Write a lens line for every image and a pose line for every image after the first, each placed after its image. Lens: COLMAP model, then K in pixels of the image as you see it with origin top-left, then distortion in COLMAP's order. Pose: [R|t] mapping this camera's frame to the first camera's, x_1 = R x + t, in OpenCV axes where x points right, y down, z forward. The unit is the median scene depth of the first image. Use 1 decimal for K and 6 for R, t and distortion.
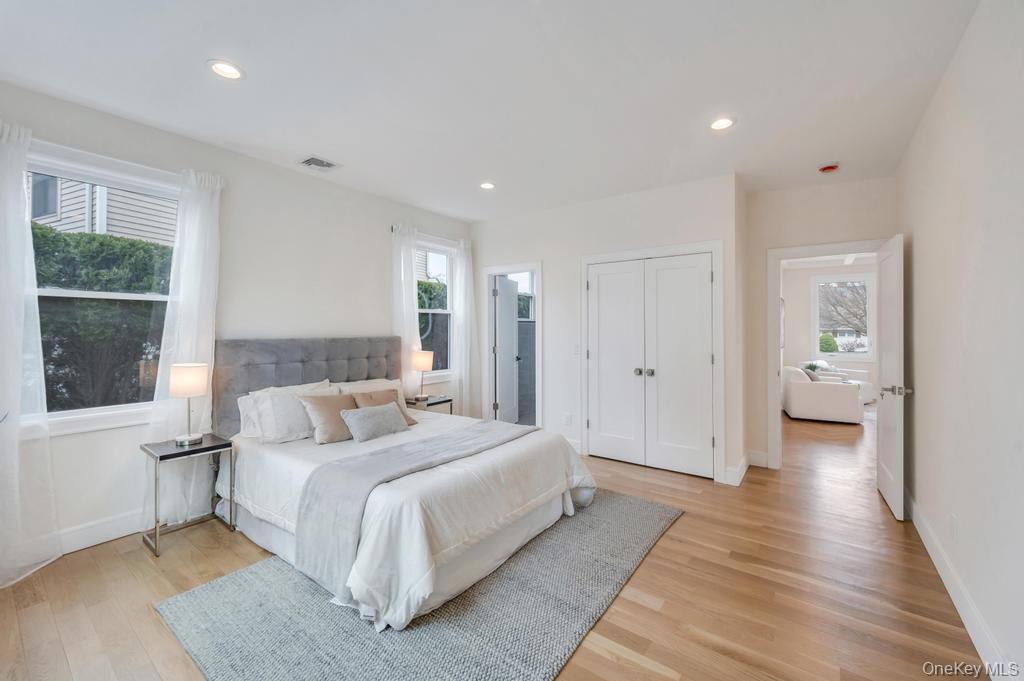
lens RADIAL K [[414.1, 0, 515.9], [0, 414.1, 330.1], [0, 0, 1]] dist [-0.031136, 0.000005]
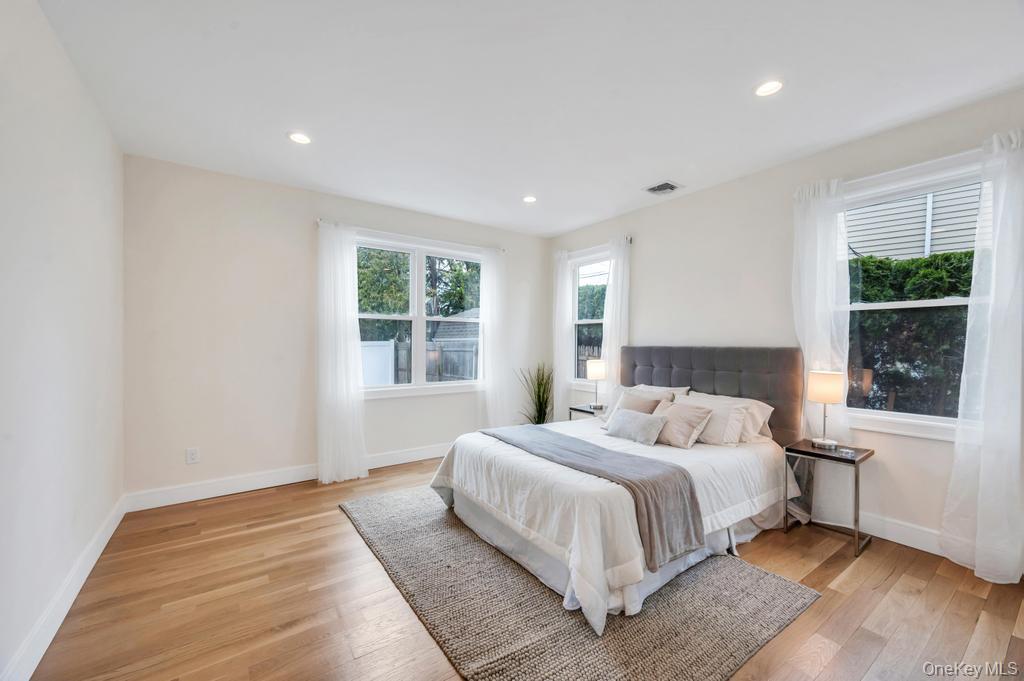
lens RADIAL K [[402.7, 0, 512.0], [0, 402.7, 340.5], [0, 0, 1]] dist [0.000346, -0.000058]
pose [[-0.334917, 0.002500, -0.942244, 0.541358], [0.003468, 0.999993, 0.001421, -0.000556], [0.942241, -0.002791, -0.334923, 0.777283]]
